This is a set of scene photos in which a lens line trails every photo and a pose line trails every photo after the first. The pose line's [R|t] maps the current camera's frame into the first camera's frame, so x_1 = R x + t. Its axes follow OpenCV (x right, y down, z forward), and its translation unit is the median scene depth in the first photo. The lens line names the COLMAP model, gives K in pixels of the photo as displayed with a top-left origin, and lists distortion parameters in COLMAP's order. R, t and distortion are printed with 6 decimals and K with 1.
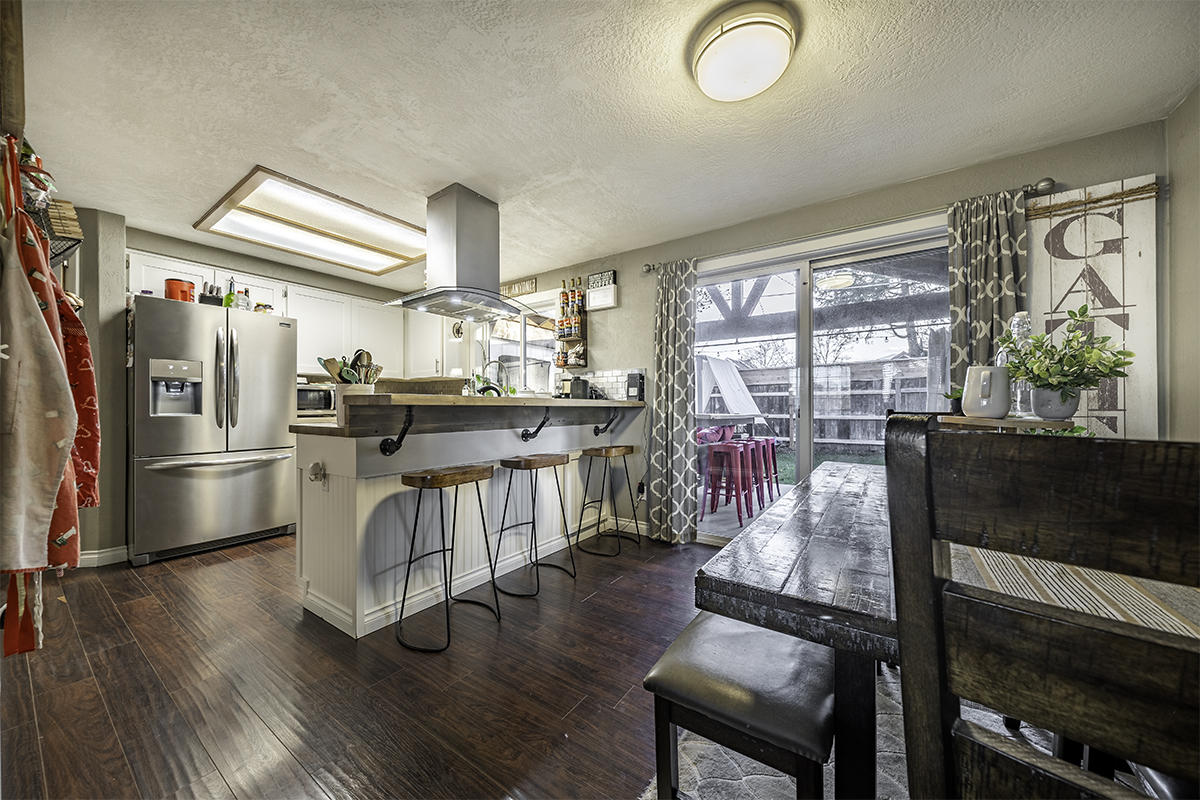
lens RADIAL K [[423.3, 0, 591.6], [0, 423.3, 401.1], [0, 0, 1]] dist [-0.000399, 0.000004]
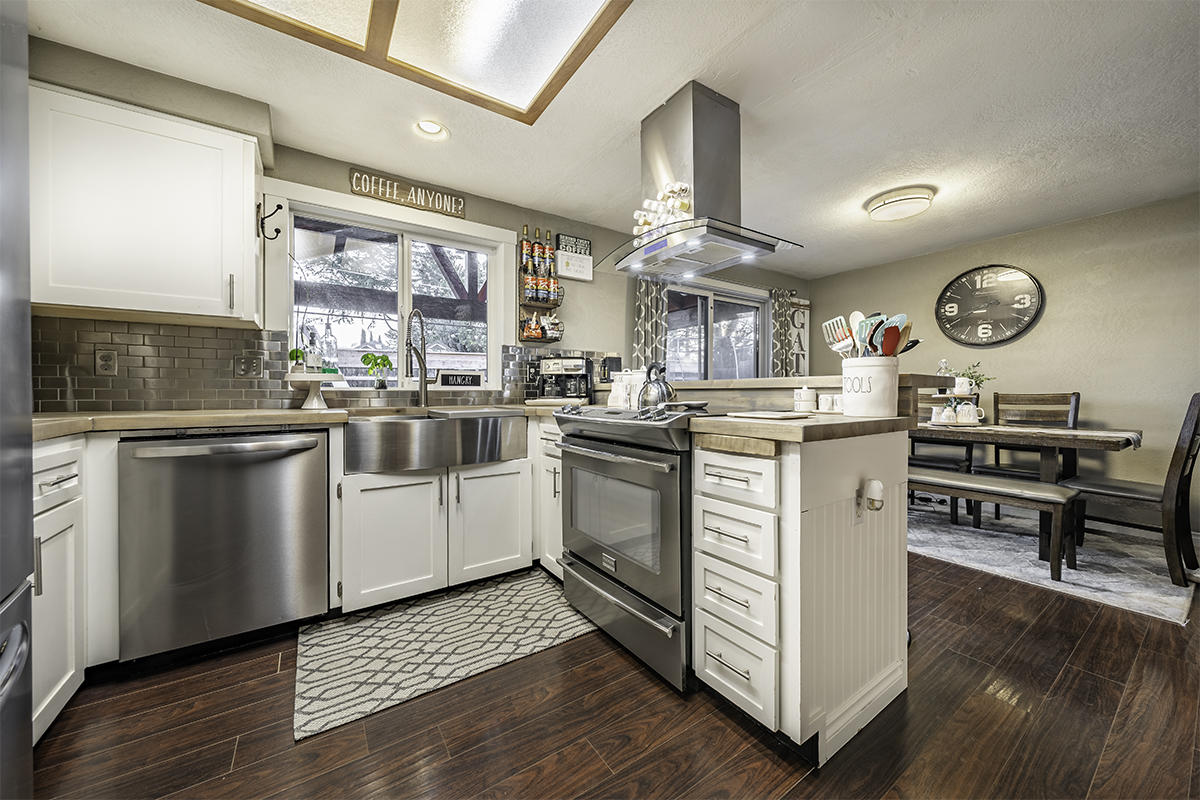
lens RADIAL K [[423.9, 0, 600.0], [0, 423.9, 400.0], [0, 0, 1]] dist [0.000404, -0.000037]
pose [[0.348434, -0.010257, 0.937277, -0.761385], [-0.002068, 0.999929, 0.011711, 0.018935], [-0.937331, -0.006019, 0.348389, 0.639194]]
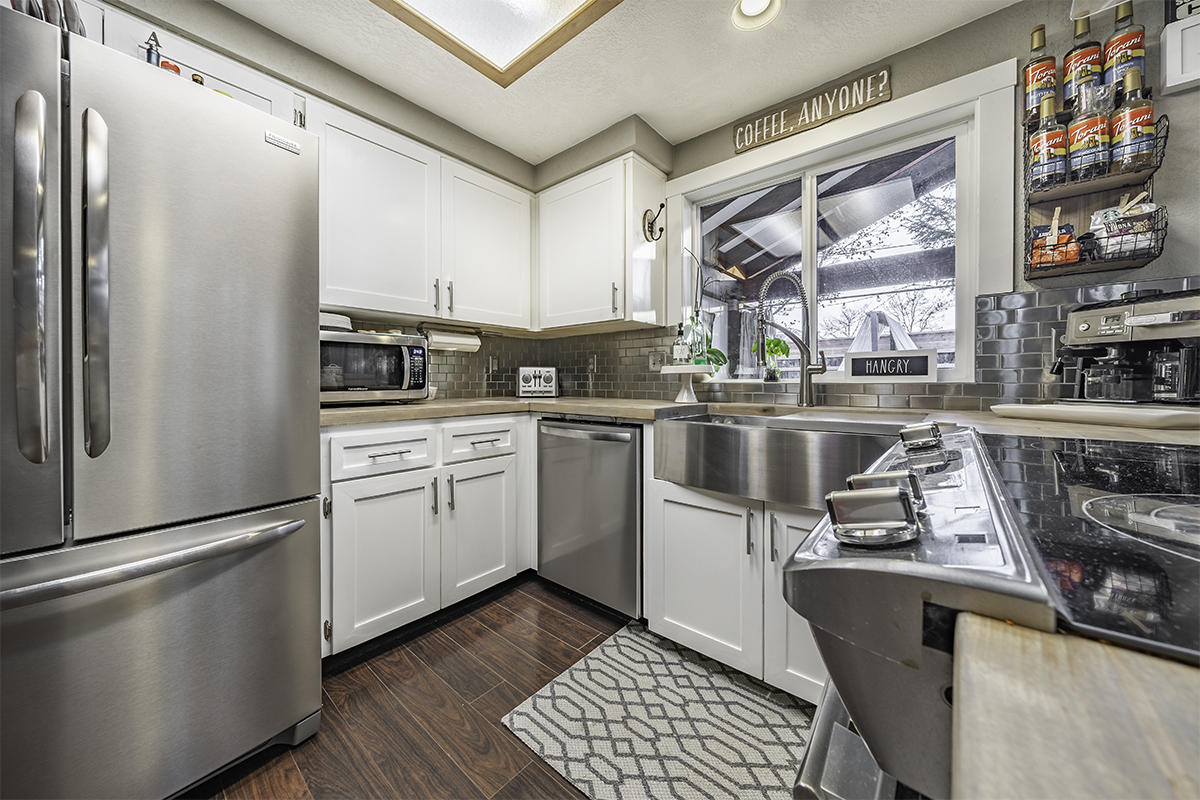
lens RADIAL K [[426.7, 0, 598.5], [0, 426.7, 387.8], [0, 0, 1]] dist [-0.001867, -0.000360]
pose [[0.996171, 0.009051, -0.086962, -0.415314], [-0.007882, 0.999874, 0.013786, 0.012693], [0.087076, -0.013047, 0.996116, 0.641445]]
